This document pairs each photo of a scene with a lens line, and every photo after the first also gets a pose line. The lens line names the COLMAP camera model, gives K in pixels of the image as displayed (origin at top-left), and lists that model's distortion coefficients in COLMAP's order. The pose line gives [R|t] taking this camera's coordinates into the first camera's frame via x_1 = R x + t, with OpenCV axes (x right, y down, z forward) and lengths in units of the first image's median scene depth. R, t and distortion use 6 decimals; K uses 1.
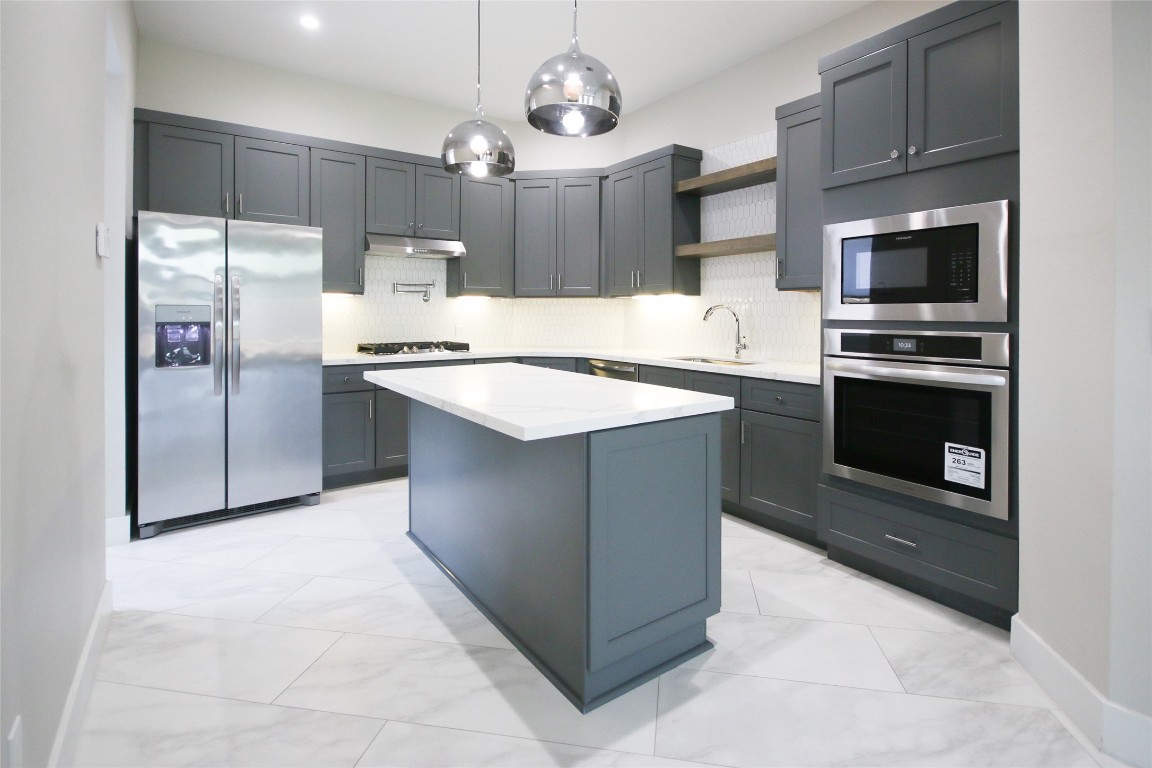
lens RADIAL K [[554.0, 0, 581.6], [0, 554.0, 309.6], [0, 0, 1]] dist [0.009629, -0.012210]
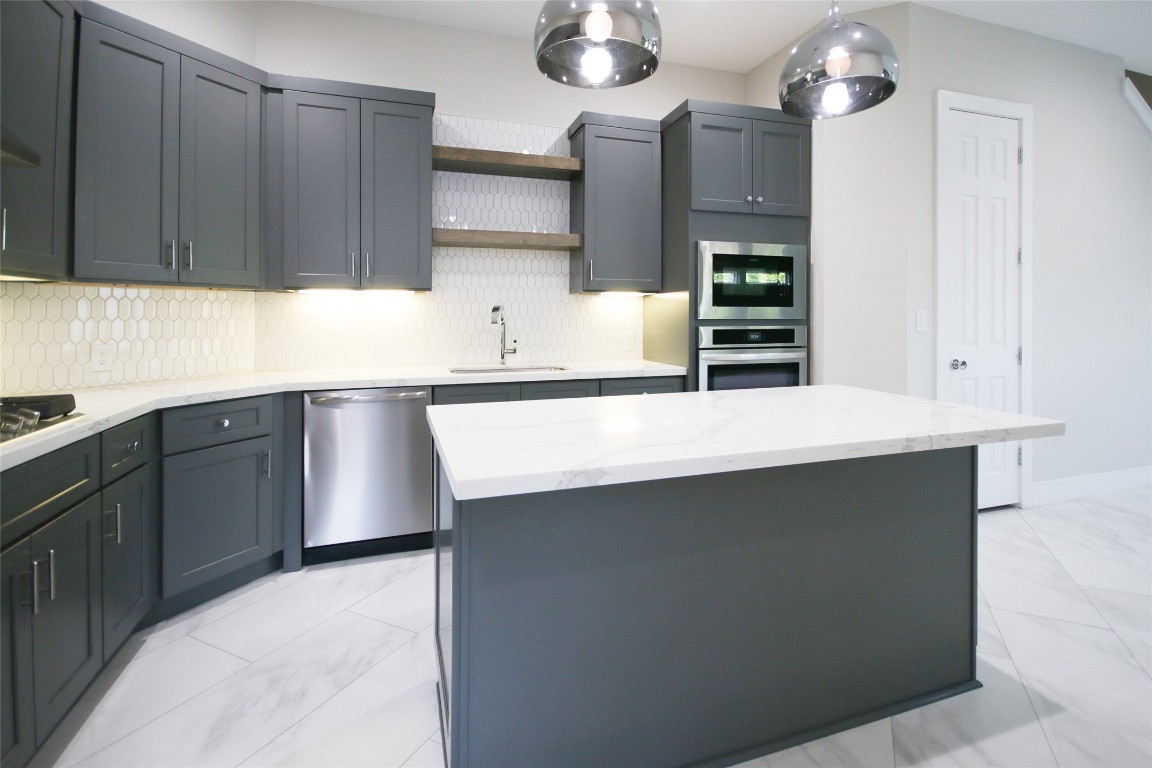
lens RADIAL K [[554.0, 0, 579.3], [0, 554.0, 309.8], [0, 0, 1]] dist [0.009629, -0.012210]
pose [[0.285086, 0.003675, 0.958495, -0.543190], [-0.003377, 0.999990, -0.002830, 0.001044], [-0.958496, -0.002430, 0.285096, 0.627013]]
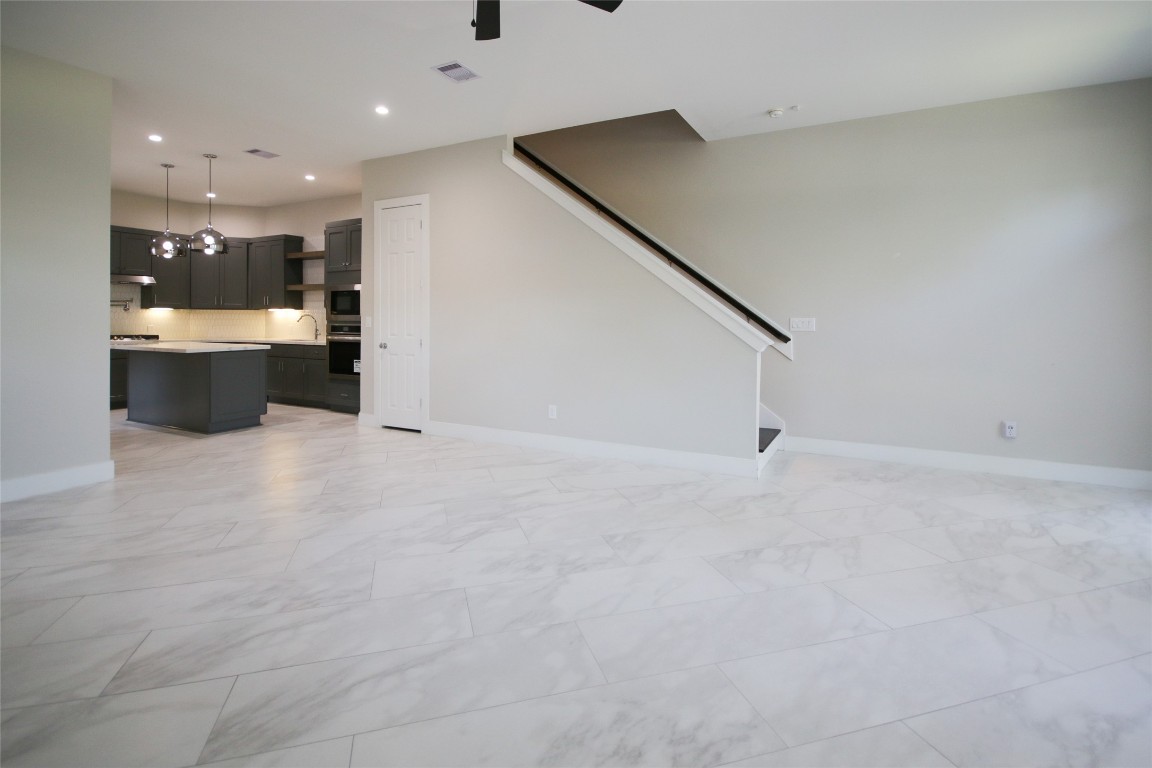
lens RADIAL K [[554.0, 0, 576.4], [0, 554.0, 323.6], [0, 0, 1]] dist [0.009629, -0.012210]
pose [[0.890812, 0.001861, 0.454369, 0.204962], [-0.006074, 0.999951, 0.007811, 0.001878], [-0.454332, -0.009718, 0.890780, -1.346029]]
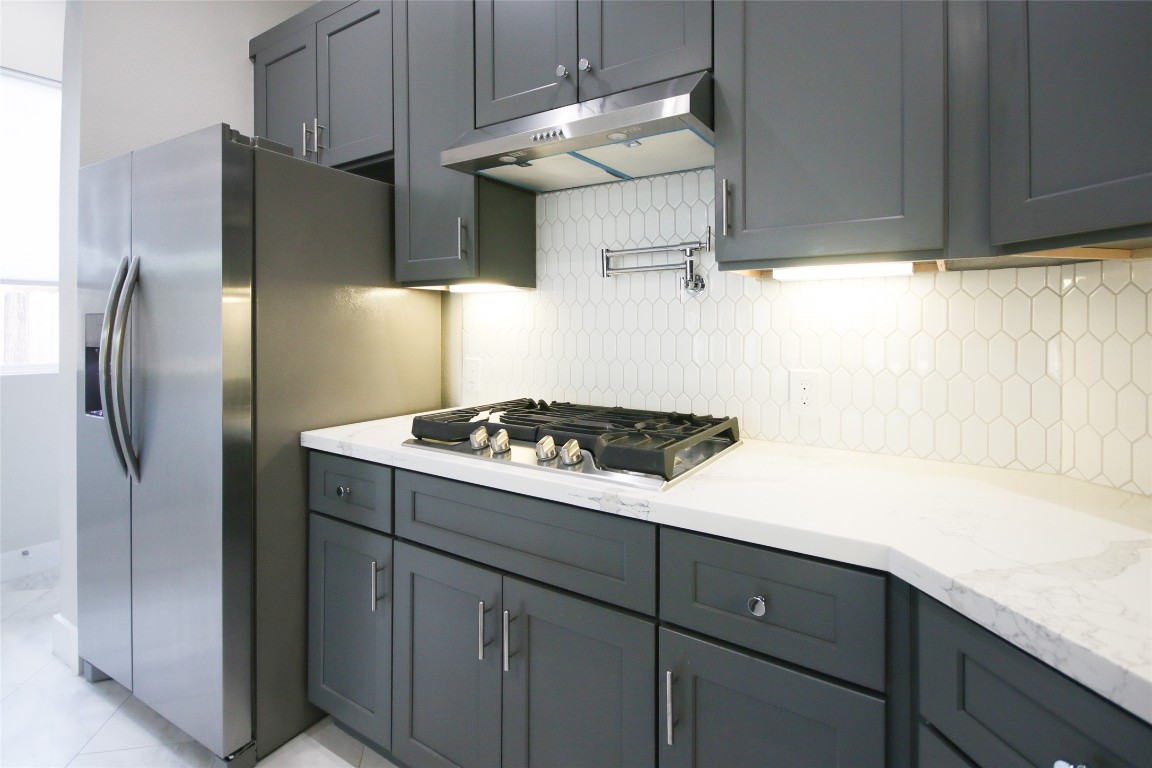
lens RADIAL K [[554.0, 0, 575.5], [0, 554.0, 319.1], [0, 0, 1]] dist [0.009629, -0.012210]
pose [[0.373057, -0.011275, -0.927740, 0.015245], [0.003056, 0.999936, -0.010924, 0.005149], [0.927804, 0.001240, 0.373067, 0.997643]]
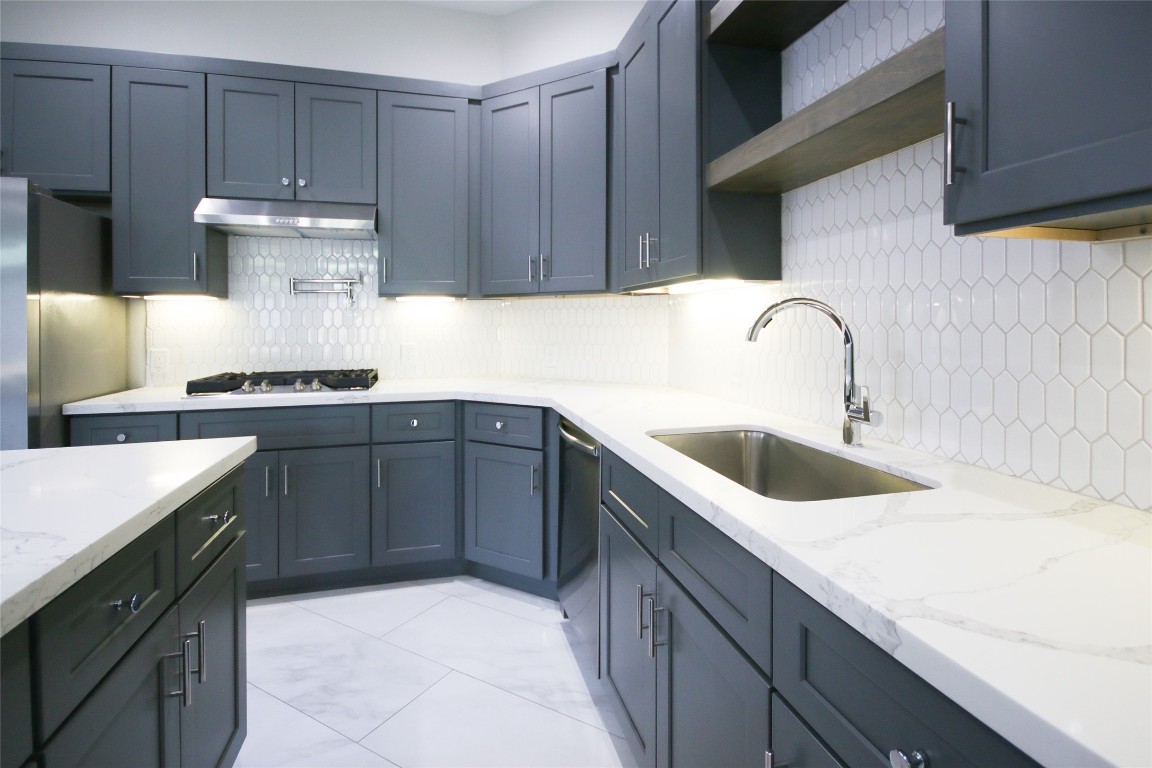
lens RADIAL K [[554.0, 0, 587.7], [0, 554.0, 324.6], [0, 0, 1]] dist [0.009629, -0.012210]
pose [[0.941509, -0.005766, -0.336938, 0.242971], [0.008758, 0.999935, 0.007361, 0.004980], [0.336874, -0.009881, 0.941498, 0.605218]]
